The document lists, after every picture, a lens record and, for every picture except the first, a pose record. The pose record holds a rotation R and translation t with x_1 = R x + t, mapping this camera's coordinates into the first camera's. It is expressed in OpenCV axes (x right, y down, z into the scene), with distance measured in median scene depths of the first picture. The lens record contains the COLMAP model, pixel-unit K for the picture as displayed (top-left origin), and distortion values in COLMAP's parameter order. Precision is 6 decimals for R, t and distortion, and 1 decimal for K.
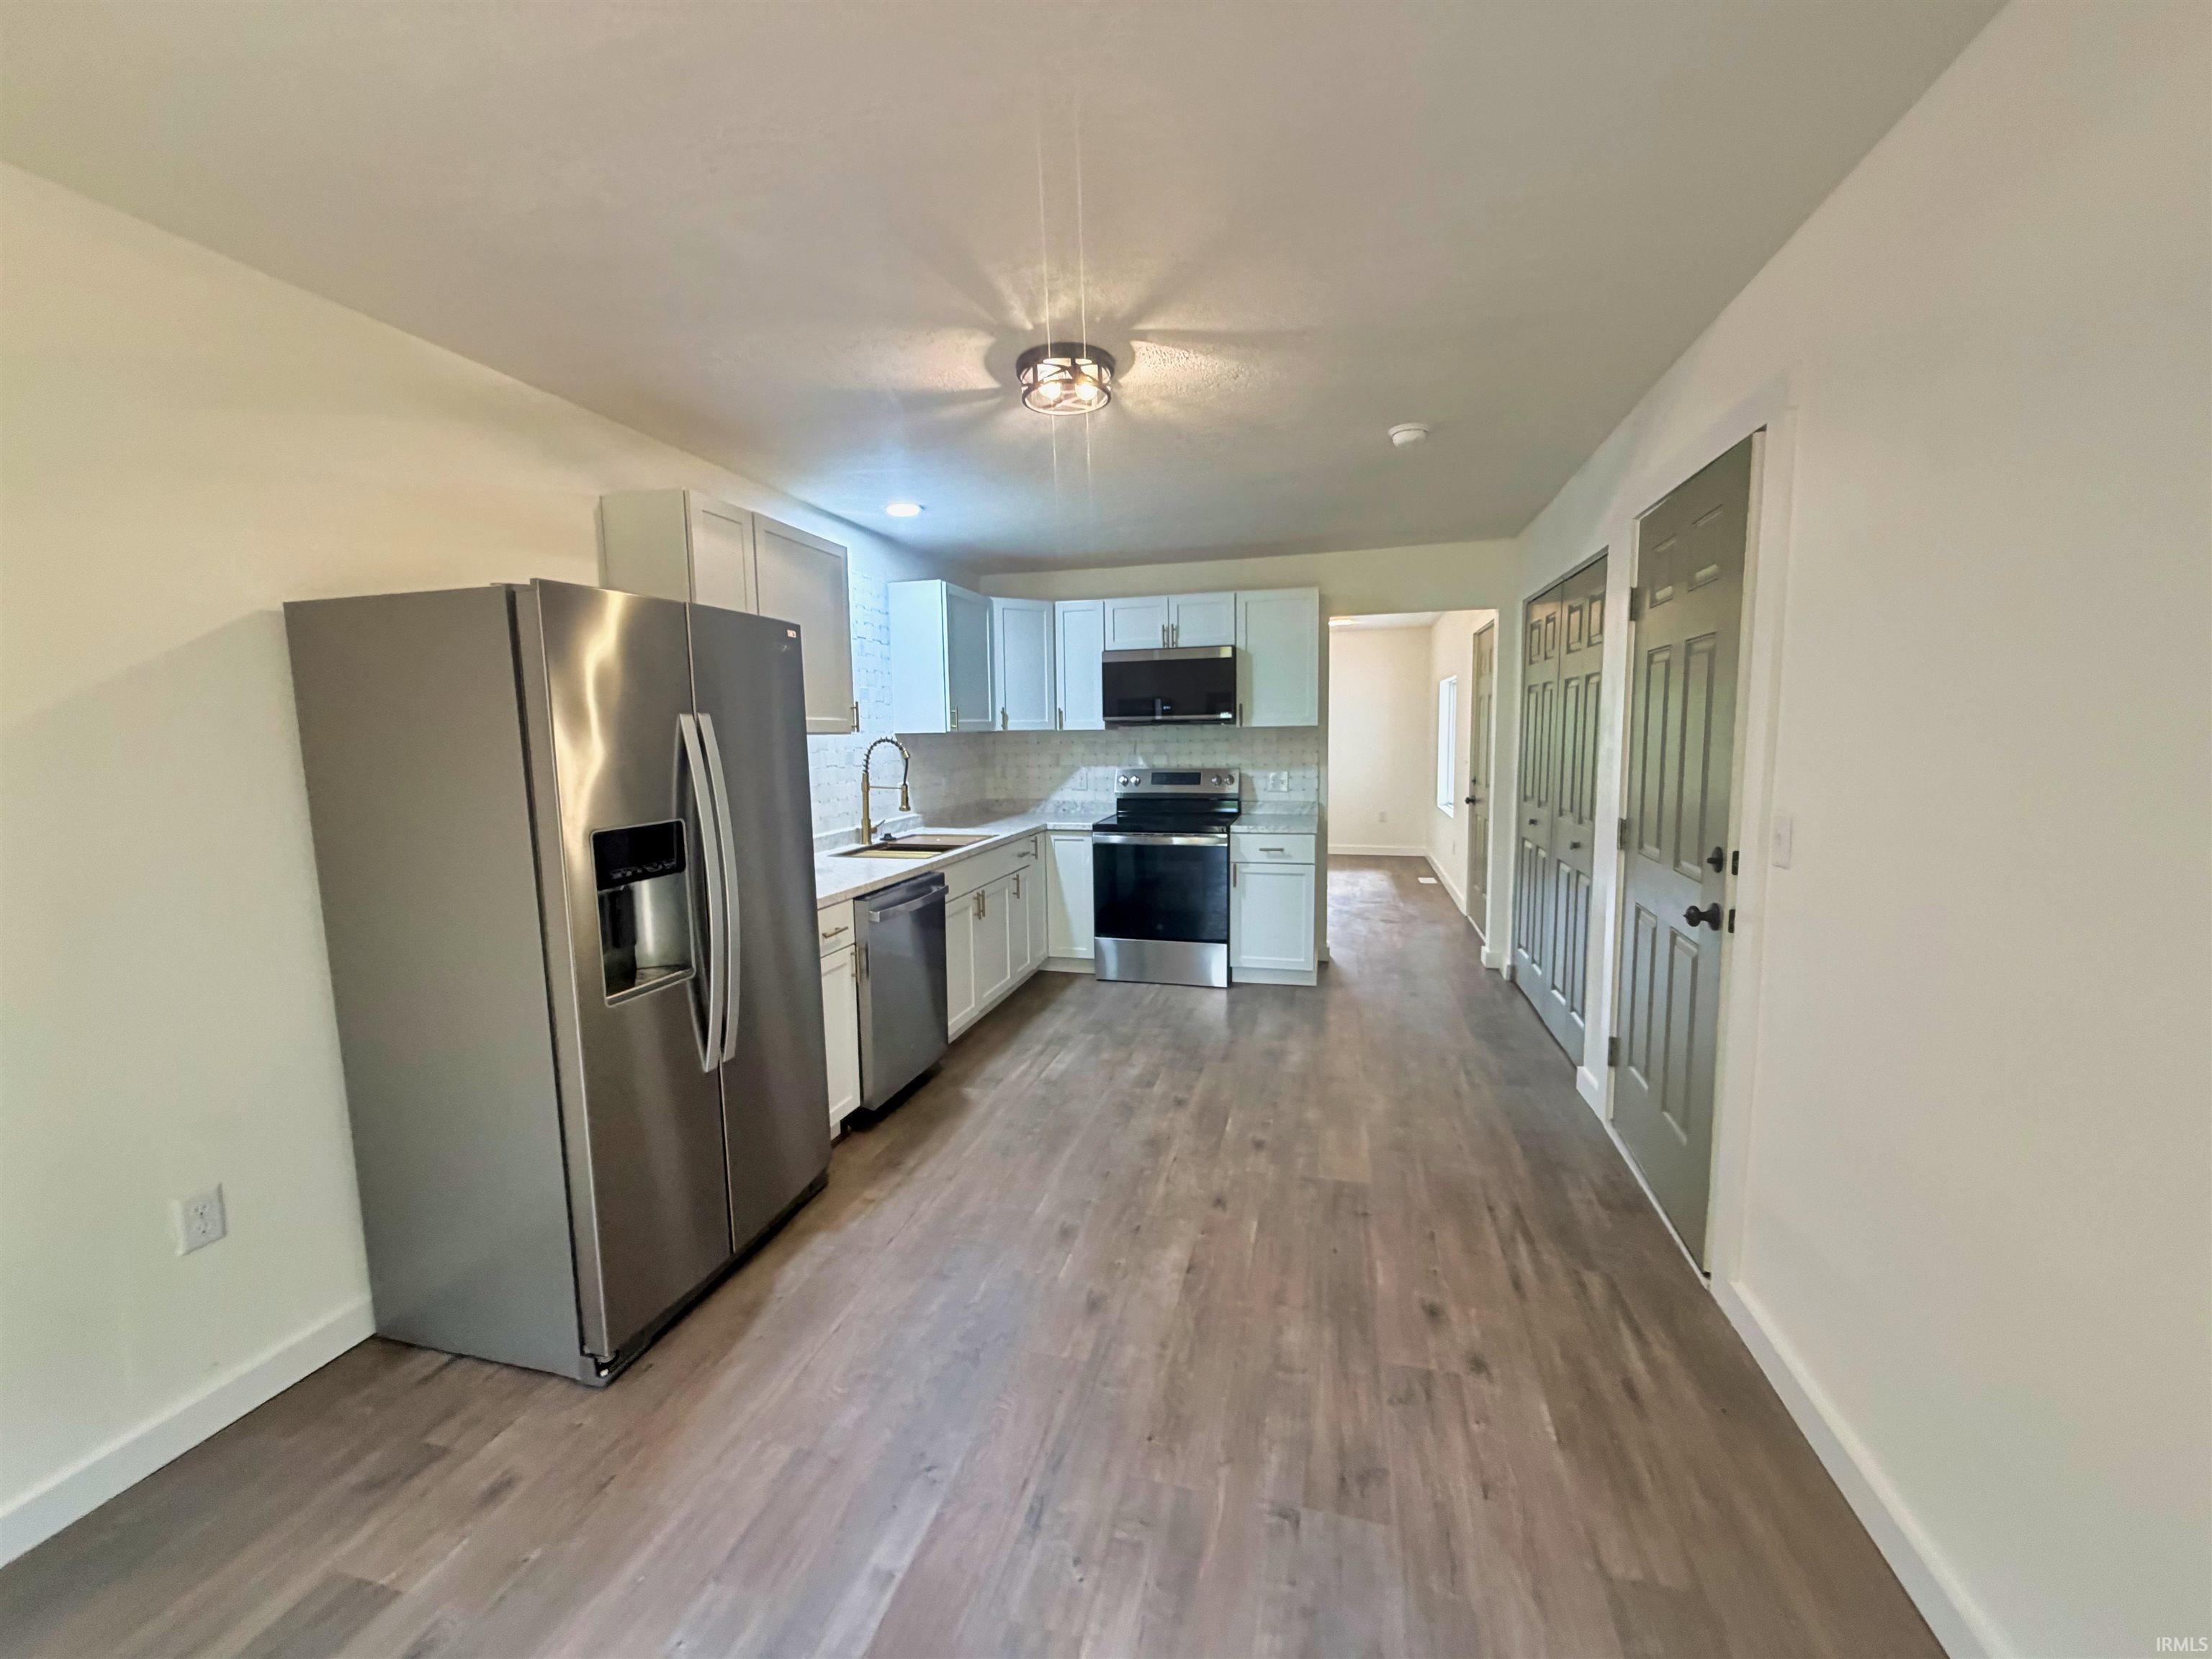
lens RADIAL K [[879.9, 0, 1106.0], [0, 879.9, 829.5], [0, 0, 1]] dist [0.001257, -0.000046]
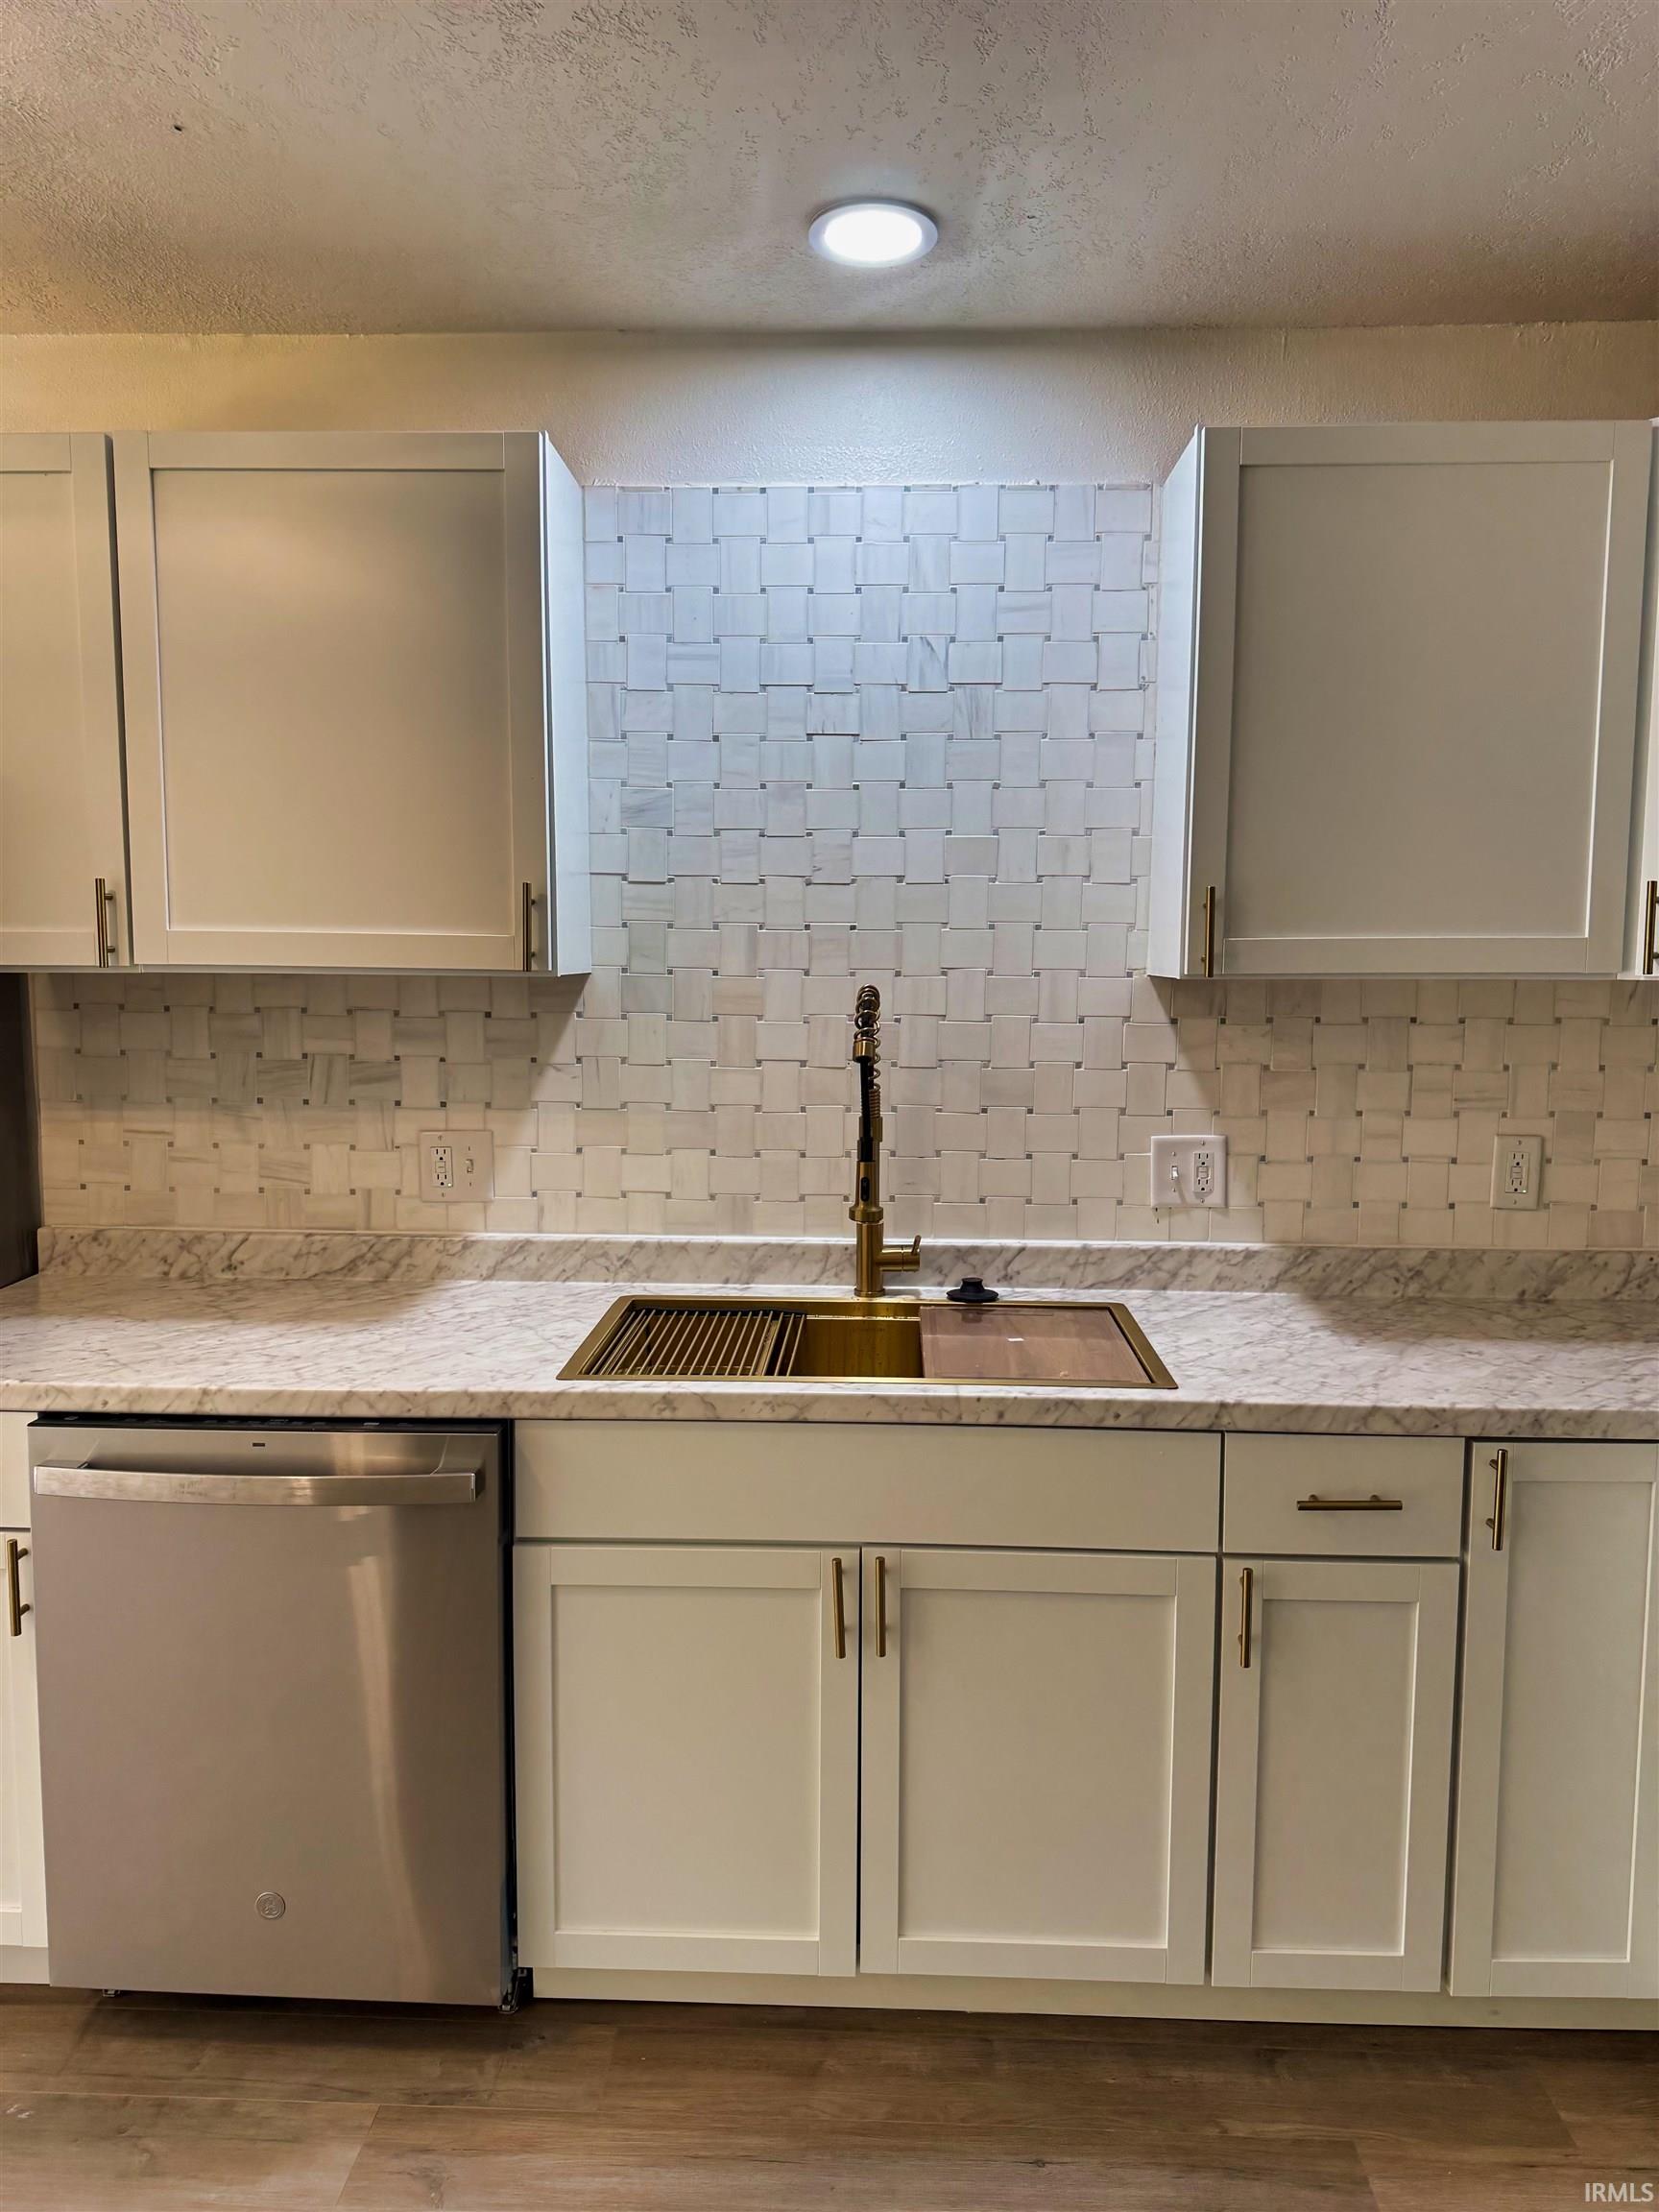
lens RADIAL K [[1561.6, 0, 829.5], [0, 1561.6, 1106.0], [0, 0, 1]] dist [0.072436, -0.086528]
pose [[0.216525, 0.120224, -0.968846, 0.278605], [-0.119739, 0.988167, 0.095861, -0.102744], [0.968906, 0.095253, 0.228359, 0.762720]]
